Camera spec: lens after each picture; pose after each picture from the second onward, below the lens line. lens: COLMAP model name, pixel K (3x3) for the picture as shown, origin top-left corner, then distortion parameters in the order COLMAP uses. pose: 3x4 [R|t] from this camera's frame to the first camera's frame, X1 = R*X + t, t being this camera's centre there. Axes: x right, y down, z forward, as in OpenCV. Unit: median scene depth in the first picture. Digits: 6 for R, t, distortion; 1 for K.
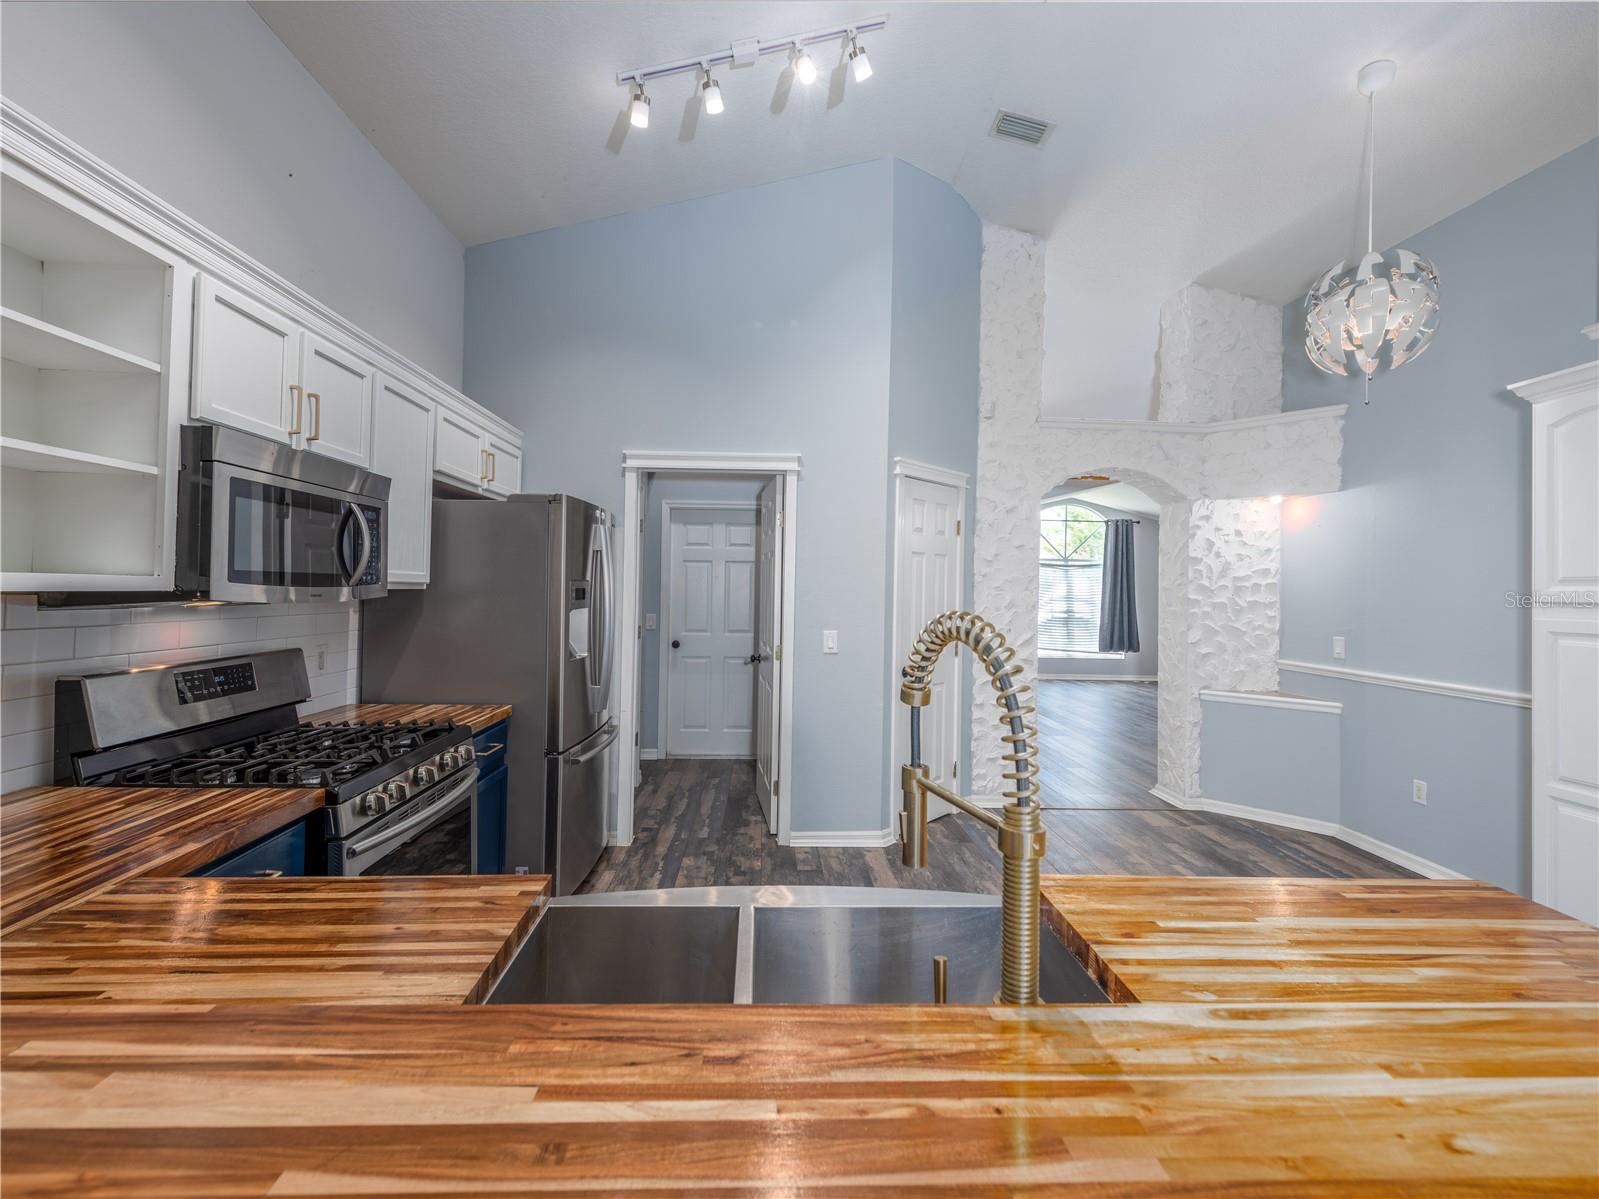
lens RADIAL K [[712.8, 0, 783.2], [0, 712.8, 584.3], [0, 0, 1]] dist [0.013160, -0.005745]
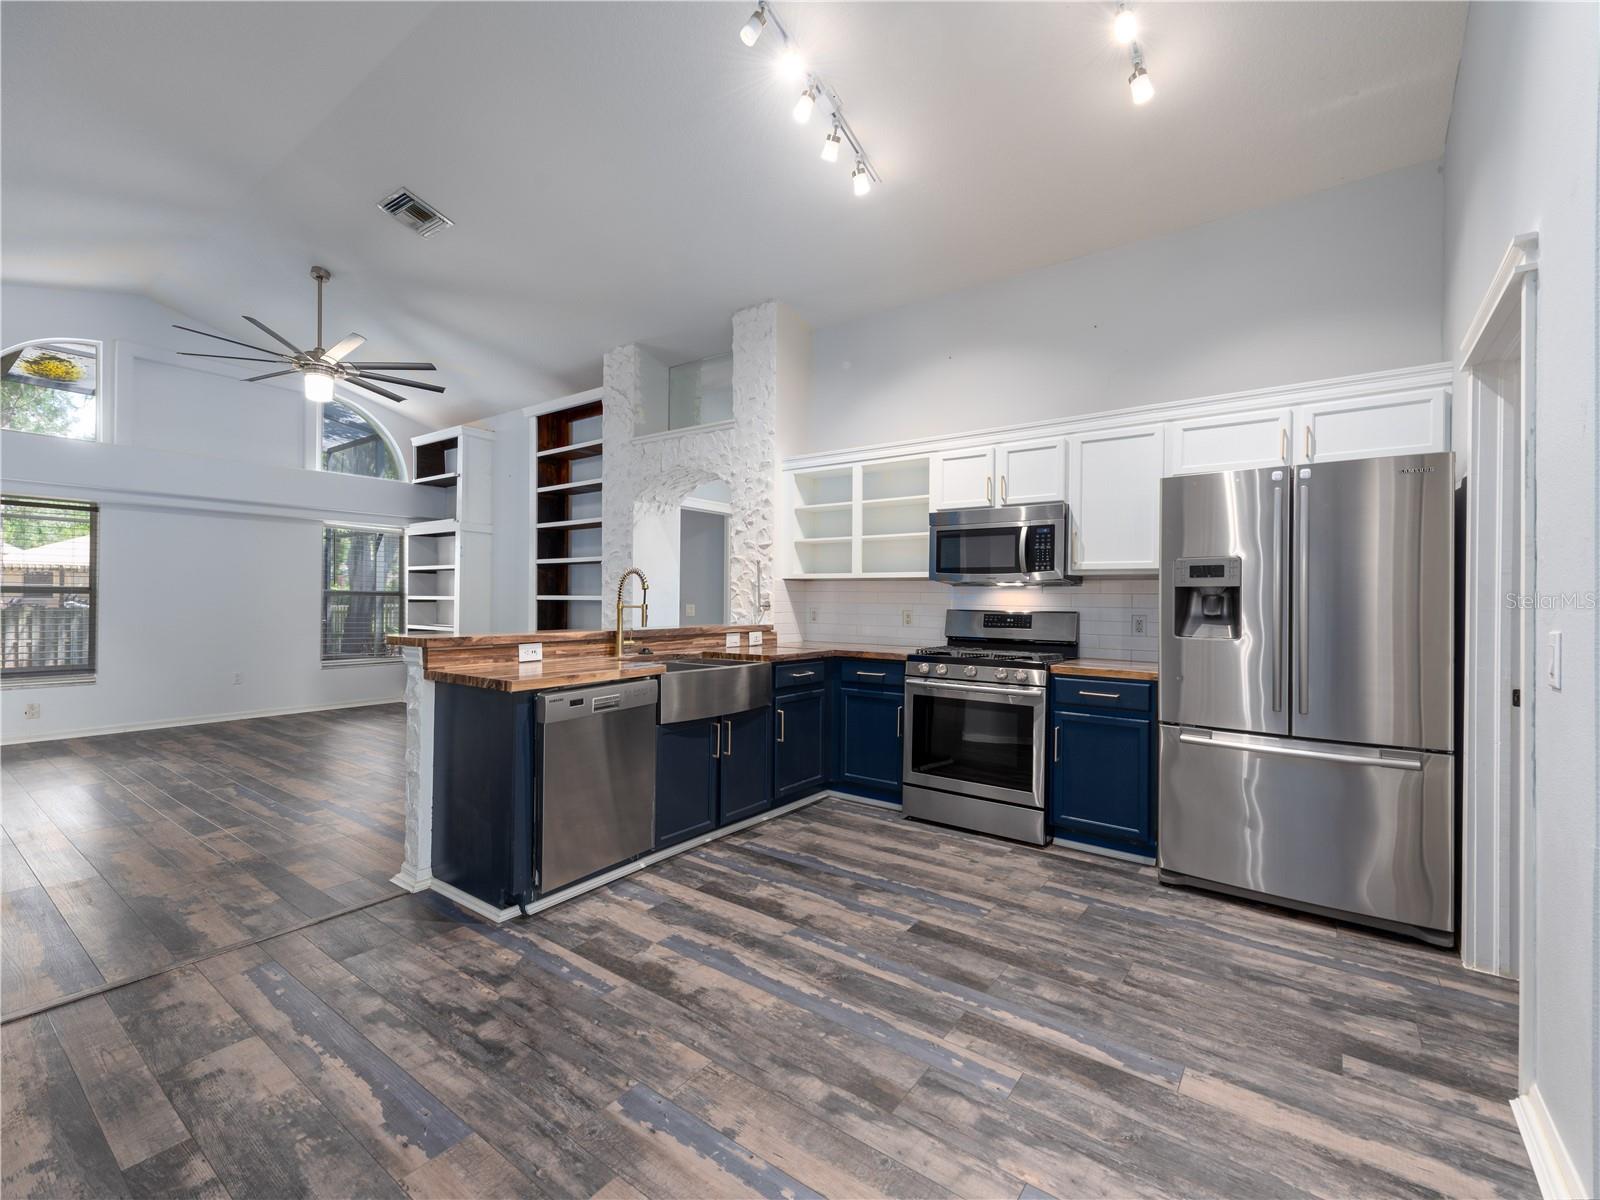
lens RADIAL K [[713.2, 0, 745.2], [0, 713.2, 585.7], [0, 0, 1]] dist [0.013160, -0.005745]
pose [[-0.654708, -0.035572, -0.755045, 0.673820], [-0.015499, 0.999314, -0.033641, 0.060337], [0.755723, -0.010323, -0.654810, 0.920814]]
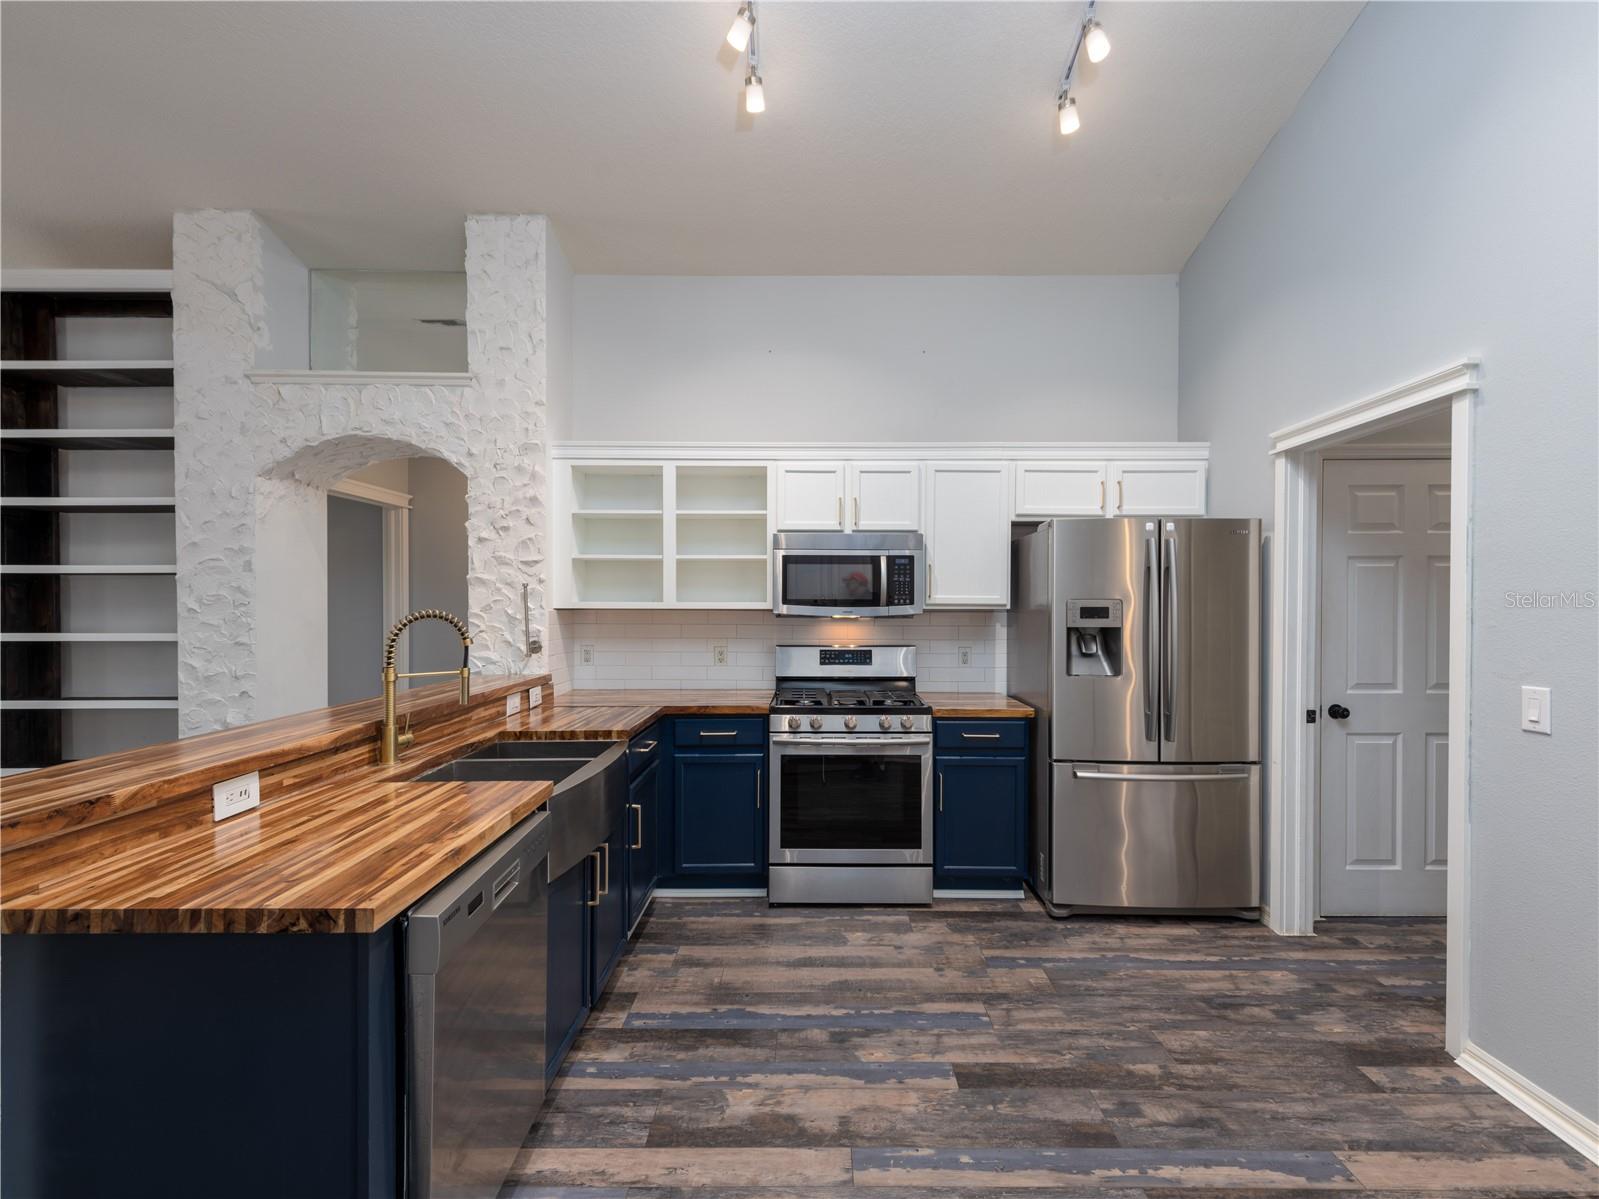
lens RADIAL K [[712.8, 0, 812.4], [0, 712.8, 615.5], [0, 0, 1]] dist [0.013160, -0.005745]
pose [[-0.037448, -0.005601, -0.999283, 0.581966], [0.001035, 0.999984, -0.005644, 0.018305], [0.999298, -0.001246, -0.037441, 0.505353]]
